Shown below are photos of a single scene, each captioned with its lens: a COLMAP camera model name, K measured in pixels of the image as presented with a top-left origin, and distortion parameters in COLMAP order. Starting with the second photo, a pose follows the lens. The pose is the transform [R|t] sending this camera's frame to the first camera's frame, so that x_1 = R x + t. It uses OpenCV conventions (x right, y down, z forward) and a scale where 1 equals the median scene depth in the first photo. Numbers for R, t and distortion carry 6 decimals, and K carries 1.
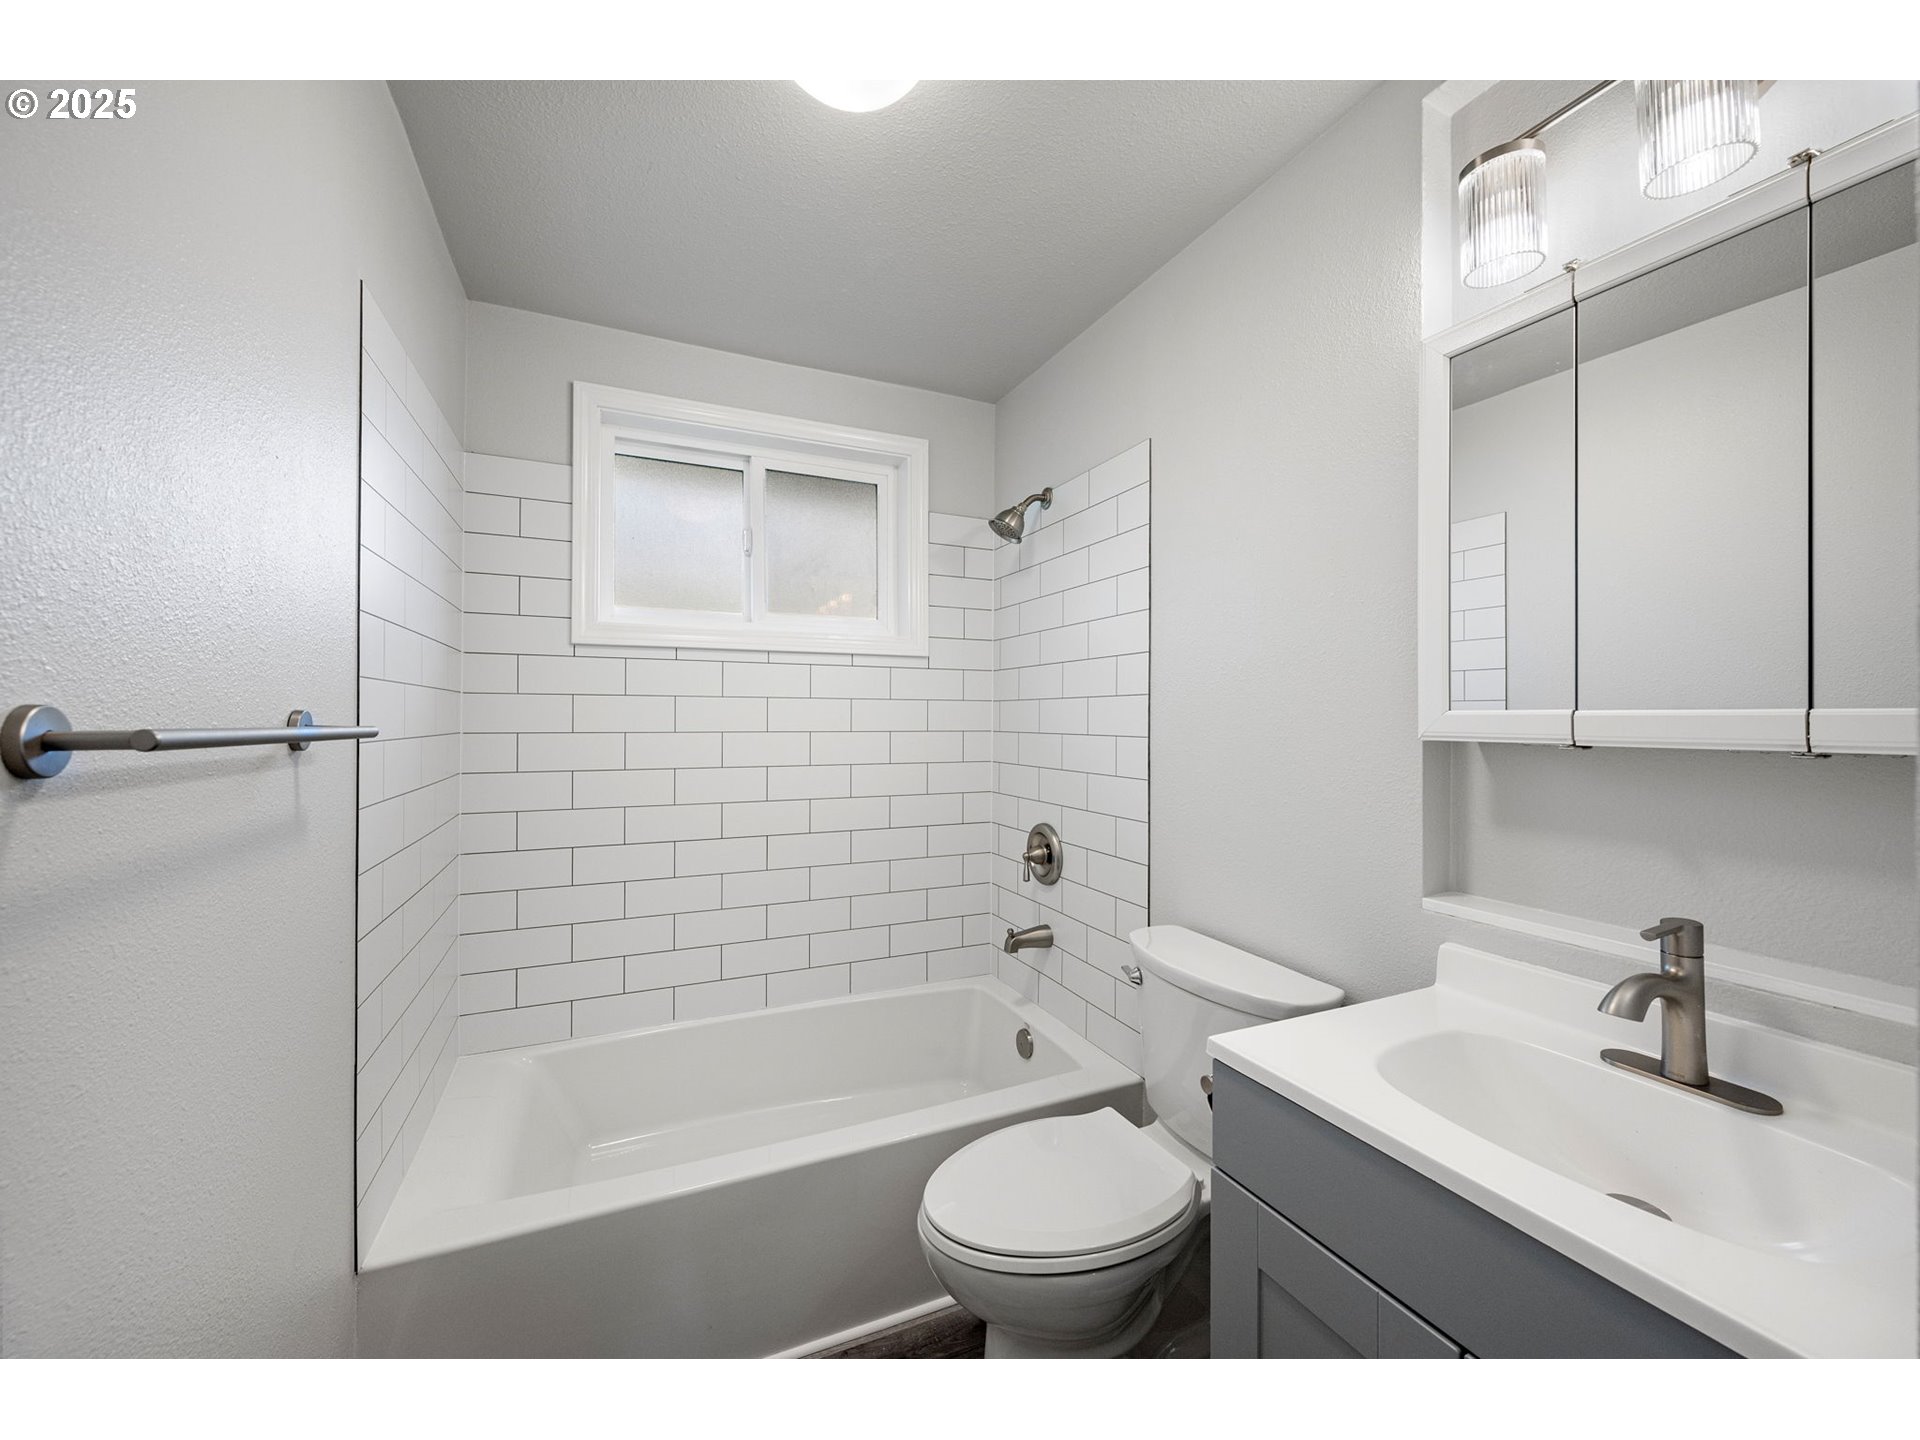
lens RADIAL K [[754.5, 0, 961.1], [0, 754.5, 716.0], [0, 0, 1]] dist [-0.001991, 0.000158]
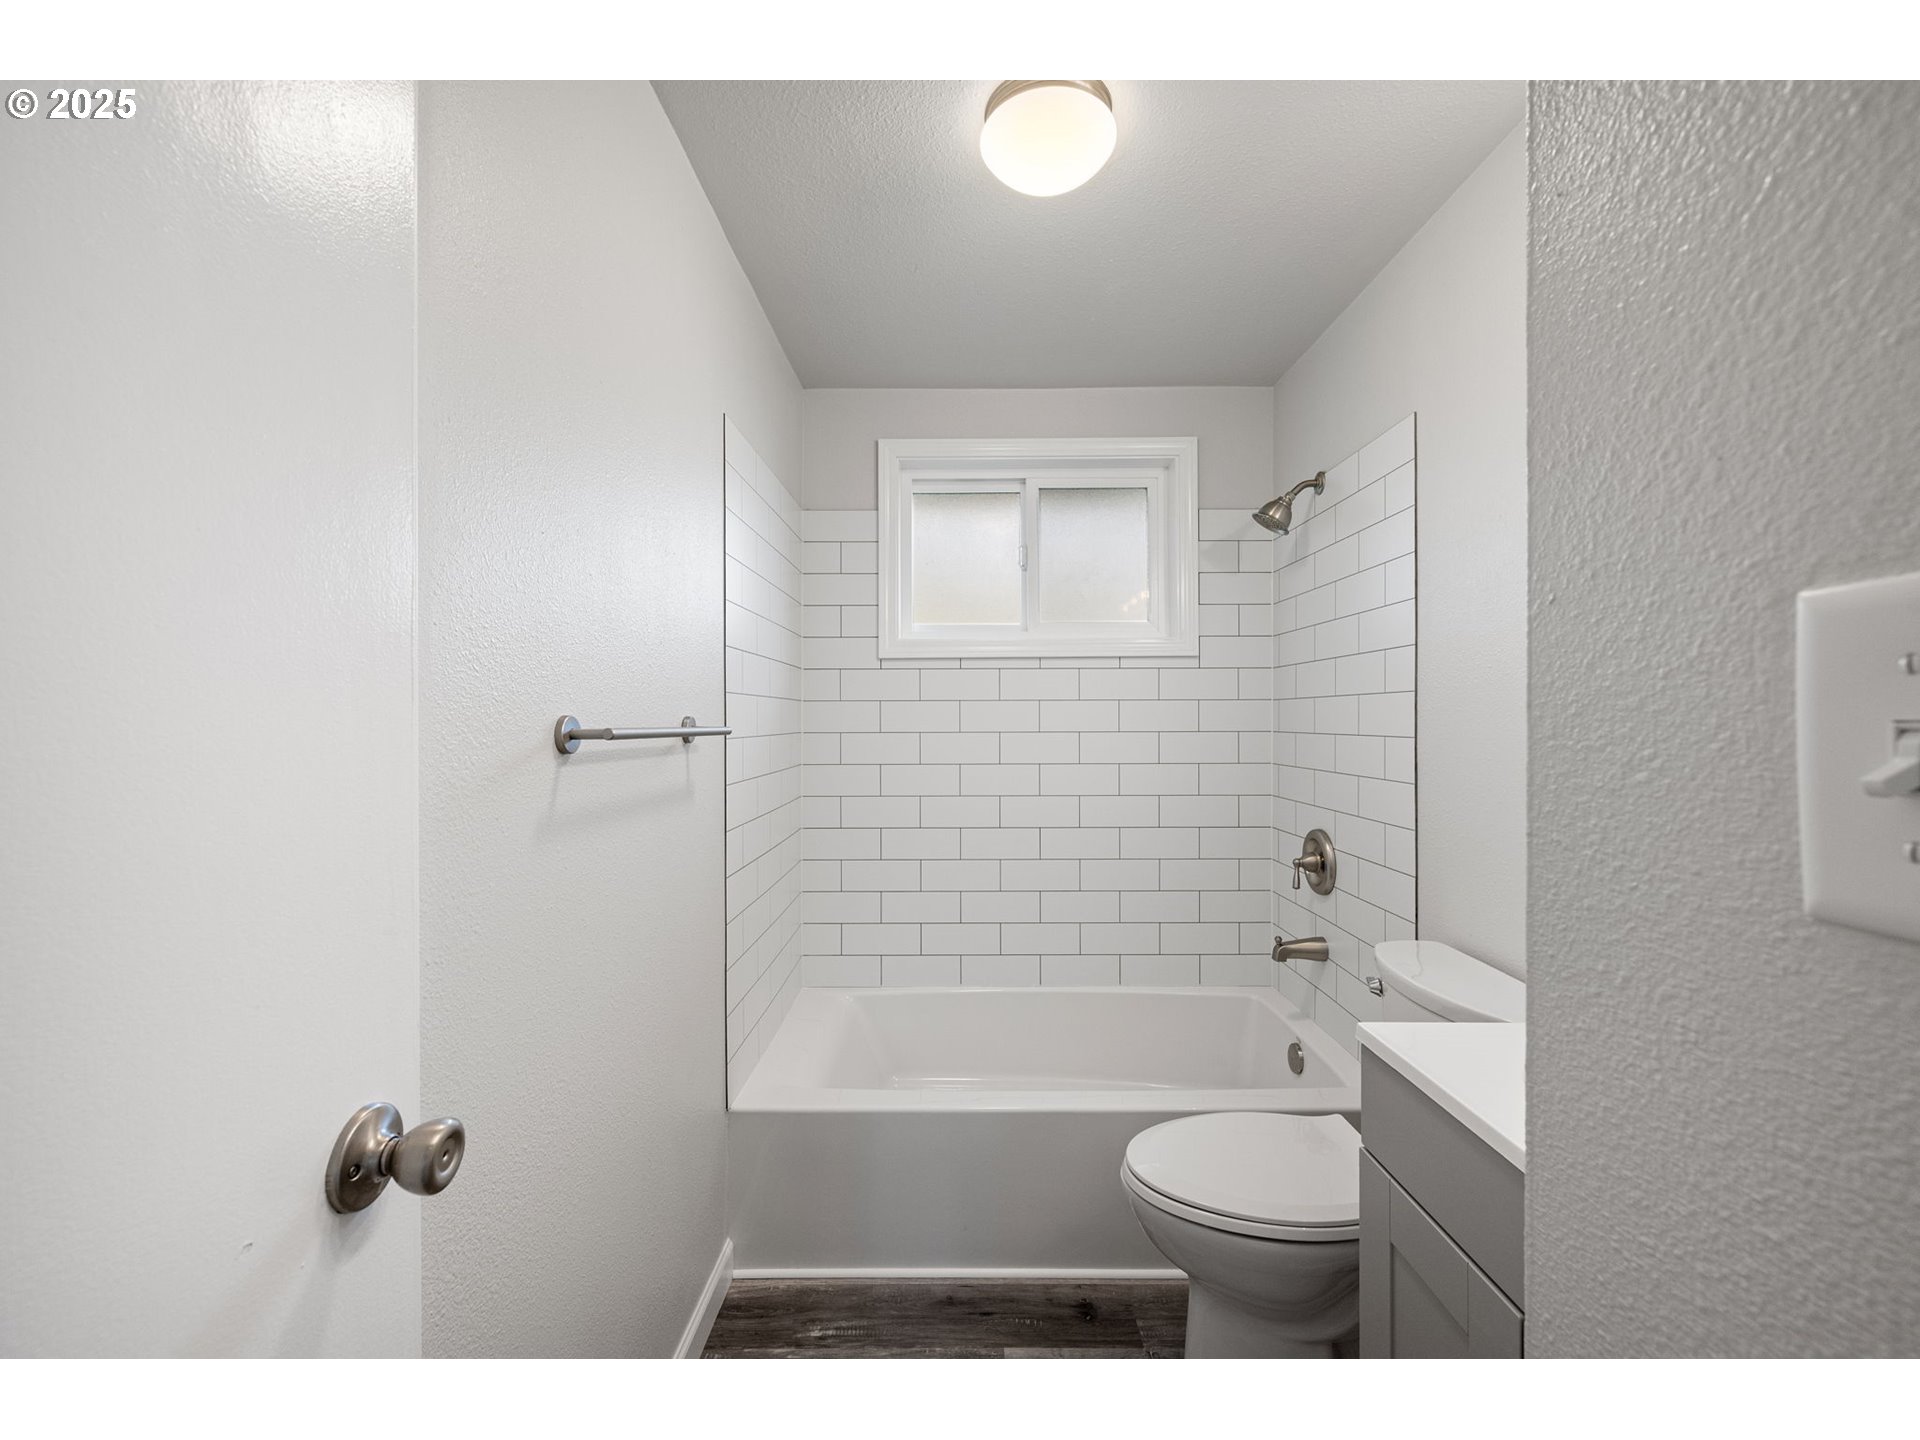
lens RADIAL K [[829.6, 0, 962.9], [0, 829.6, 721.8], [0, 0, 1]] dist [-0.001450, -0.000735]
pose [[0.903885, -0.004812, -0.427749, 0.156698], [0.007625, 0.999959, 0.004862, -0.000307], [0.427708, -0.007656, 0.903885, -0.127812]]
